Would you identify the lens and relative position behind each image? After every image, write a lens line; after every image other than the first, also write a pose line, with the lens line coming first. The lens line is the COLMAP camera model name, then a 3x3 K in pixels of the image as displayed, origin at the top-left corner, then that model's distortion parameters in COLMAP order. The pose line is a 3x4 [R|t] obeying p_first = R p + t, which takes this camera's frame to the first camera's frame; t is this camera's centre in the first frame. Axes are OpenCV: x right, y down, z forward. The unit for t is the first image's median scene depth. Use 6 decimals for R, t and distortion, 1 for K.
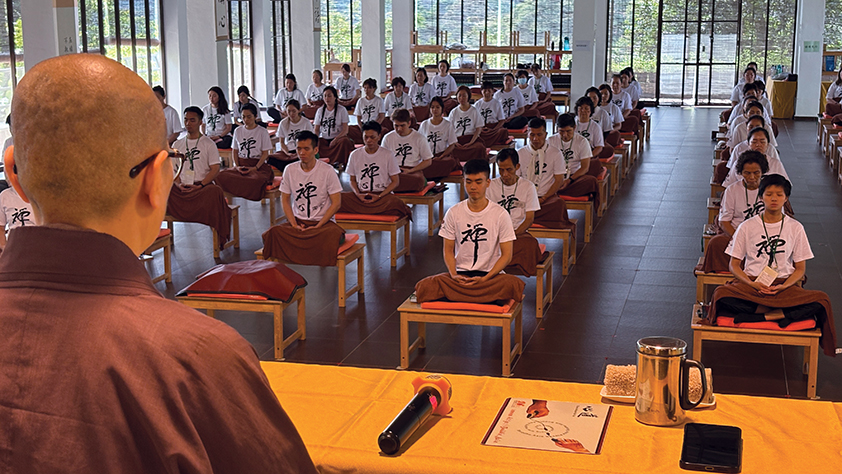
lens RADIAL K [[1165.9, 0, 420.3], [0, 1165.9, 234.8], [0, 0, 1]] dist [0.043835, 0.000000]
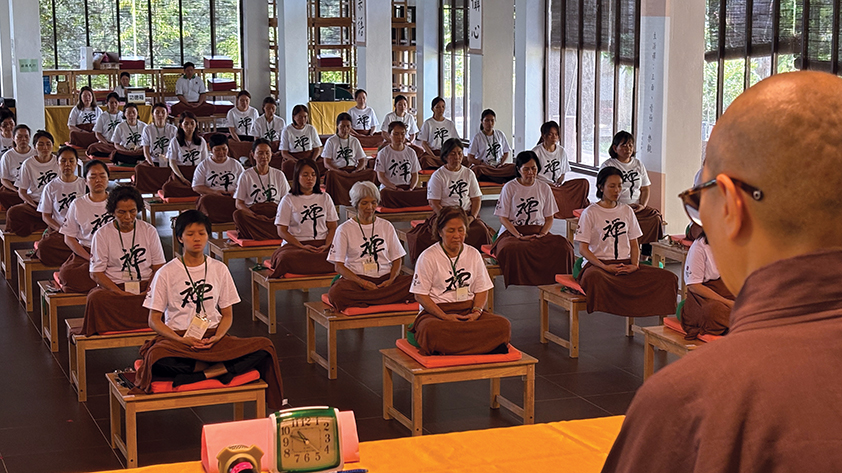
lens RADIAL K [[1403.5, 0, 421.5], [0, 1403.5, 239.0], [0, 0, 1]] dist [0.044342, 0.000000]
pose [[0.799244, -0.078938, 0.595800, -0.184790], [0.101289, 0.994849, -0.004068, -0.009015], [-0.592409, 0.063600, 0.803123, 0.063960]]
